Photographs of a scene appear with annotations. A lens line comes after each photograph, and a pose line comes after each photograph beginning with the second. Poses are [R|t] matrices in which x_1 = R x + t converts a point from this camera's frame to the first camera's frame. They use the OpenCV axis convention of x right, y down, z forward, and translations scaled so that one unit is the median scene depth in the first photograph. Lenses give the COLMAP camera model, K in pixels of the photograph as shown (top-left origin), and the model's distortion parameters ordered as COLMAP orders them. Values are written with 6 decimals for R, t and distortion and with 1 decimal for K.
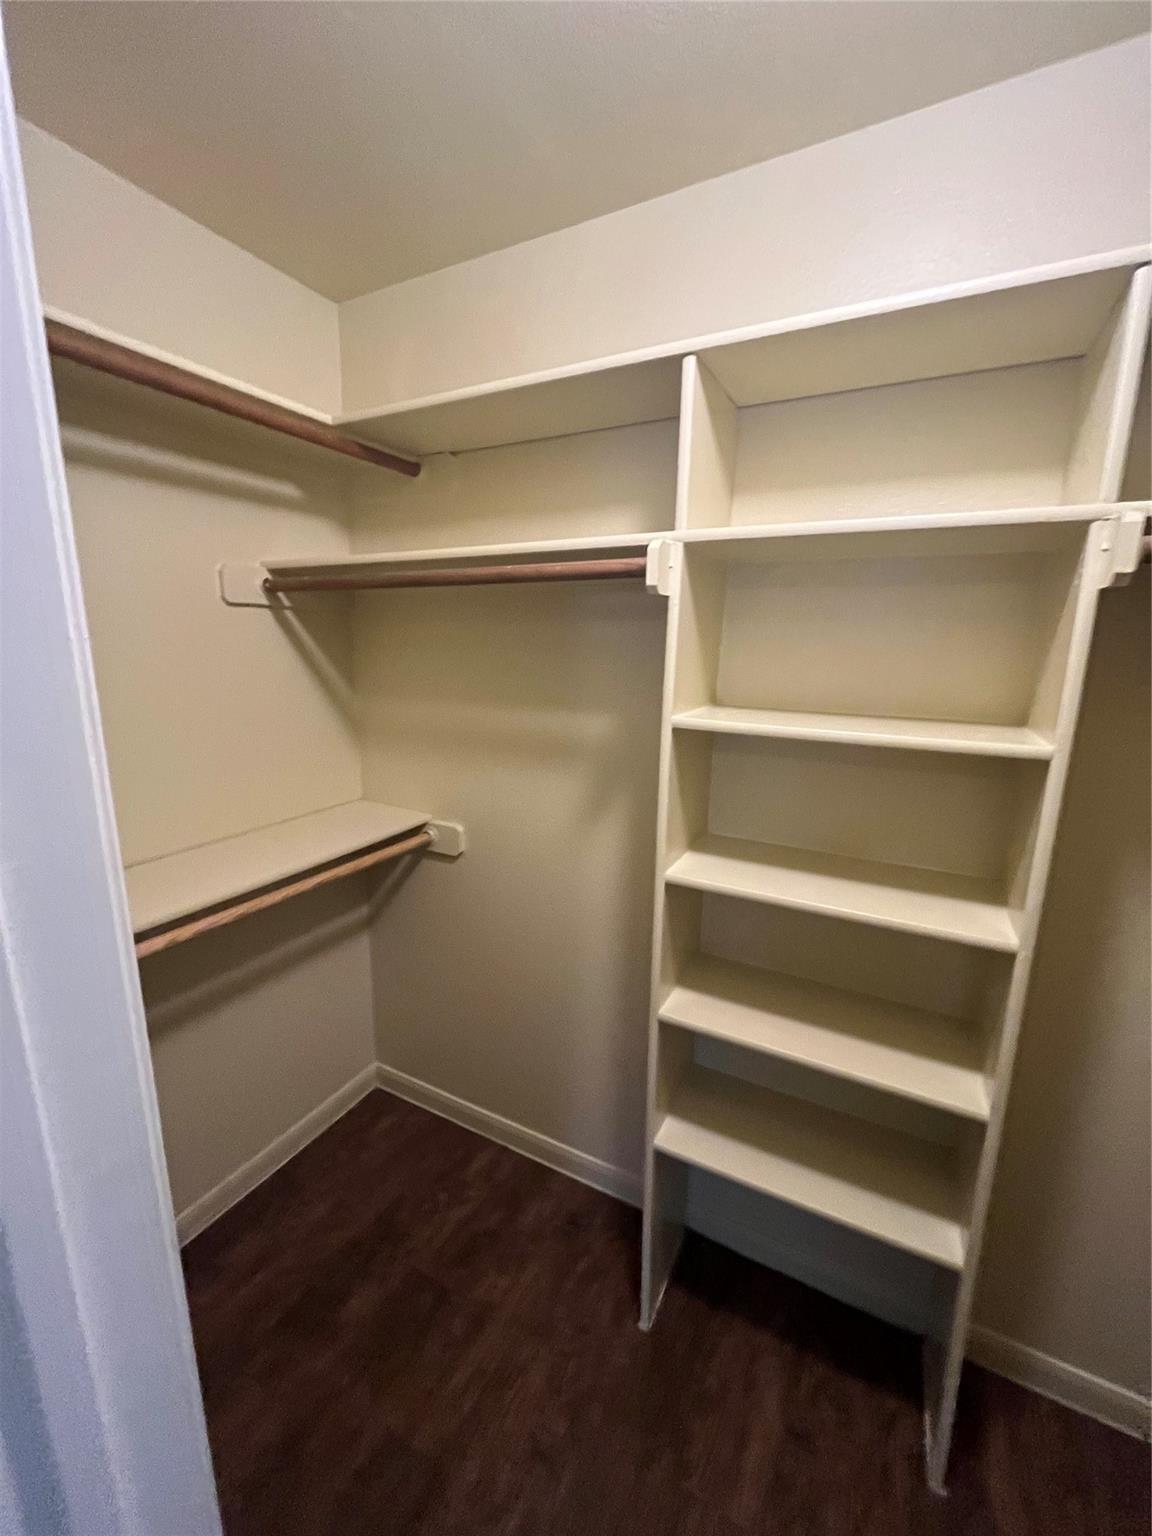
lens RADIAL K [[625.4, 0, 576.0], [0, 625.4, 768.0], [0, 0, 1]] dist [-0.001373, -0.000390]
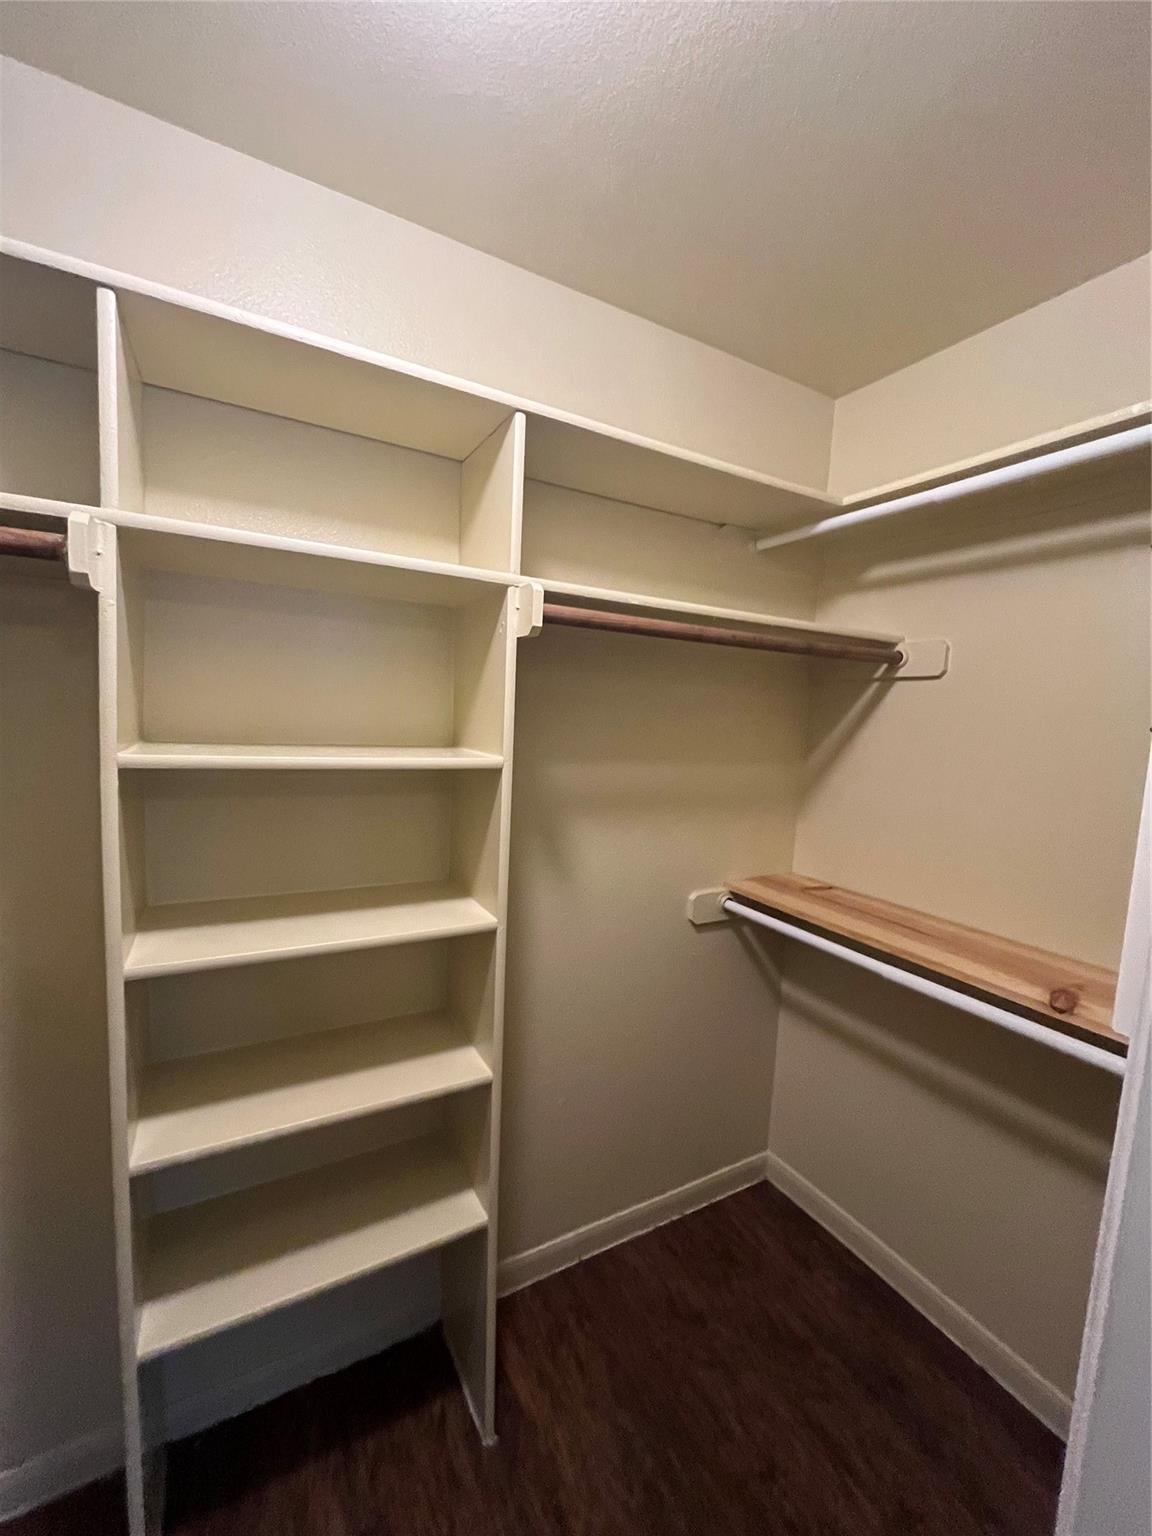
lens RADIAL K [[625.4, 0, 576.0], [0, 625.4, 768.0], [0, 0, 1]] dist [-0.001373, -0.000390]
pose [[0.541486, -0.069752, 0.837811, -0.172796], [0.132118, 0.991230, -0.002864, 0.008699], [-0.830263, 0.112241, 0.545953, 0.141890]]
